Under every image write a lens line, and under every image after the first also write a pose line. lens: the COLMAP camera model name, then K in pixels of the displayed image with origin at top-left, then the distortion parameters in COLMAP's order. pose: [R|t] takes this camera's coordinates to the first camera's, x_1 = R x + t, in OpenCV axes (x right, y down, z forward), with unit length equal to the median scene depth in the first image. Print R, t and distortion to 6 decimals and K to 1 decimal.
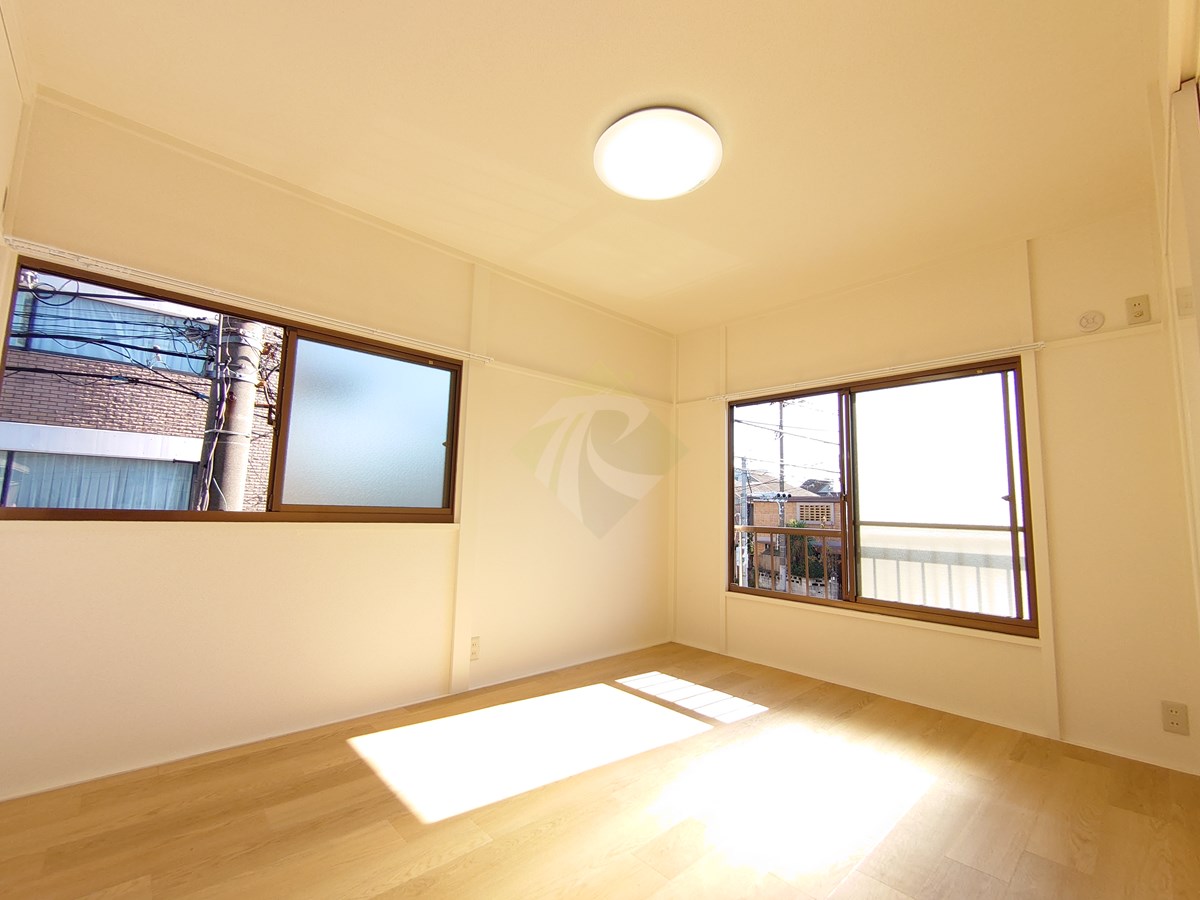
lens RADIAL K [[535.1, 0, 600.0], [0, 535.1, 451.6], [0, 0, 1]] dist [0.005609, -0.000752]
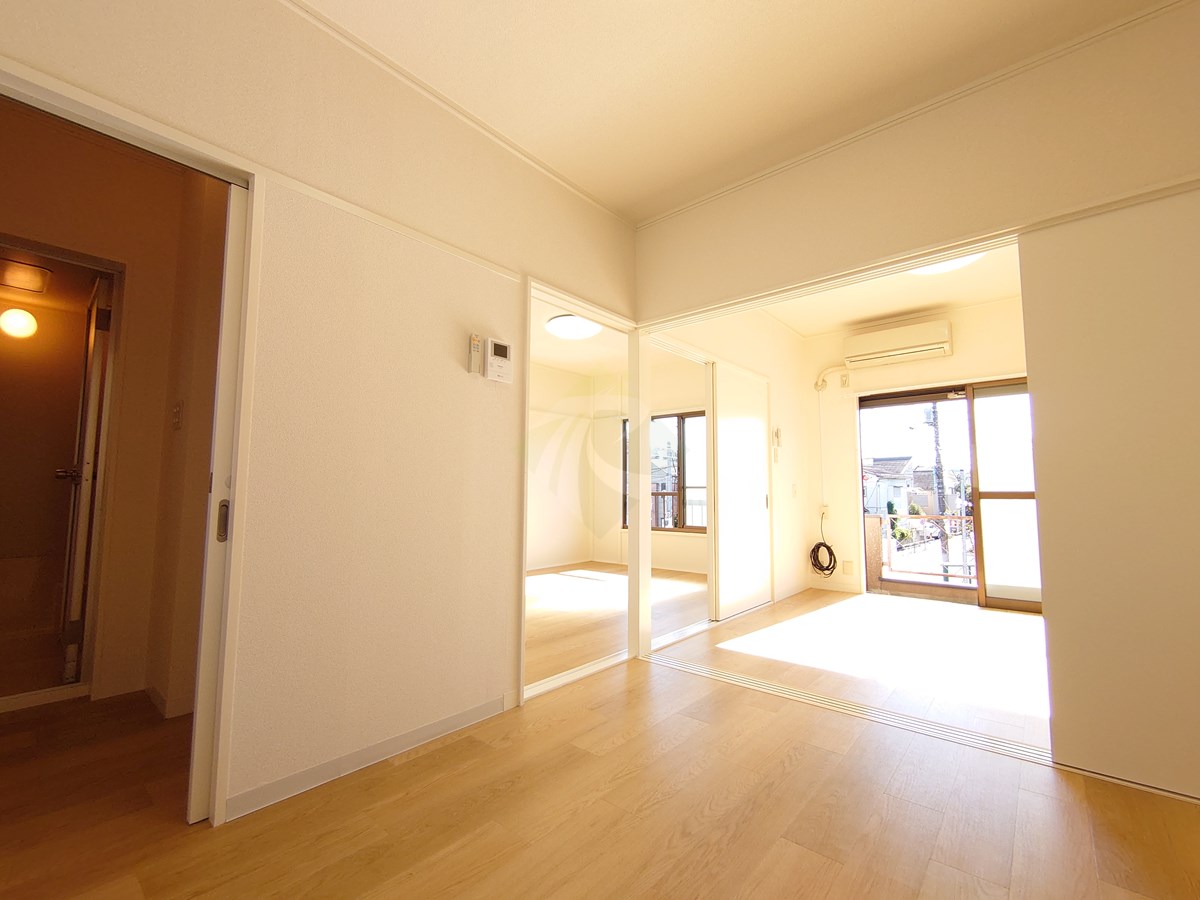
lens RADIAL K [[535.1, 0, 602.7], [0, 535.1, 449.4], [0, 0, 1]] dist [0.005609, -0.000752]
pose [[0.992695, -0.014710, 0.119750, -0.033252], [0.011096, 0.999464, 0.030790, -0.059350], [-0.120139, -0.029236, 0.992327, -0.802331]]
